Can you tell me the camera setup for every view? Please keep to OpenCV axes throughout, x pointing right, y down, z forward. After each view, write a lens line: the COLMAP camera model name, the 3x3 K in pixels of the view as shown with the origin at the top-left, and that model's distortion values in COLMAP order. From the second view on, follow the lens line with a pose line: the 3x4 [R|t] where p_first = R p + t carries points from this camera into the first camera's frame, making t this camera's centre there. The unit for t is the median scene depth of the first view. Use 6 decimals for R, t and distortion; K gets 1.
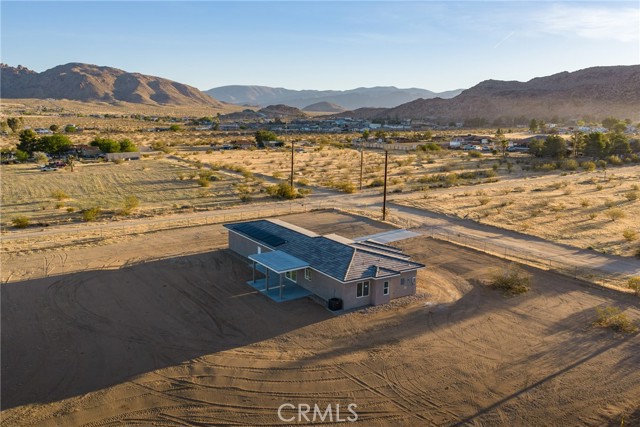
lens RADIAL K [[526.1, 0, 320.0], [0, 526.1, 213.5], [0, 0, 1]] dist [0.031358, -0.053334]
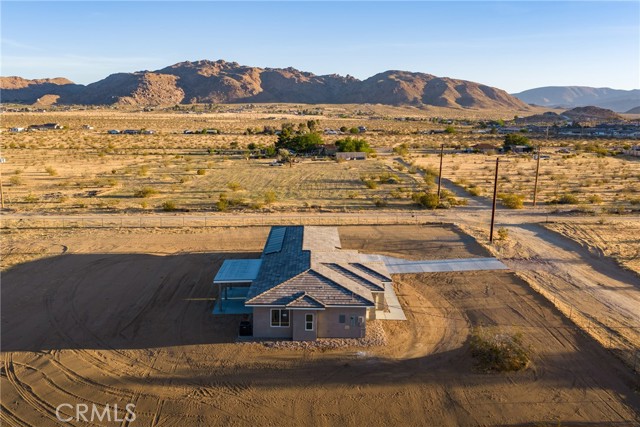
lens RADIAL K [[526.1, 0, 320.0], [0, 526.1, 213.5], [0, 0, 1]] dist [0.031358, -0.053334]
pose [[0.849205, 0.096504, -0.519171, 0.398322], [-0.099573, 0.994786, 0.022041, -0.032795], [0.518591, 0.032978, 0.854386, 0.224781]]
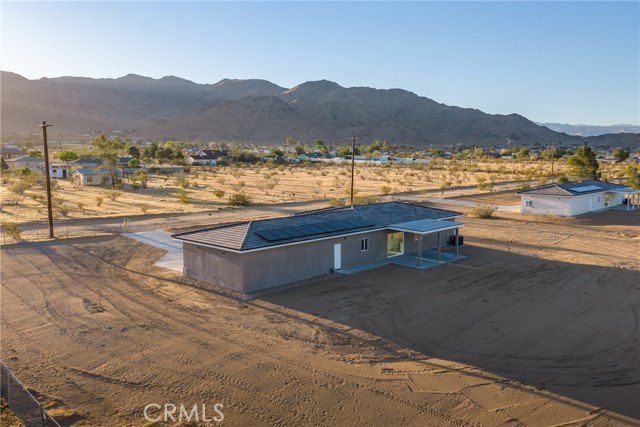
lens RADIAL K [[526.1, 0, 320.0], [0, 526.1, 213.5], [0, 0, 1]] dist [0.031358, -0.053334]
pose [[-0.223836, -0.113323, 0.968016, -0.662431], [0.184838, 0.970256, 0.156325, -0.068930], [-0.956939, 0.213918, -0.196232, 1.034759]]
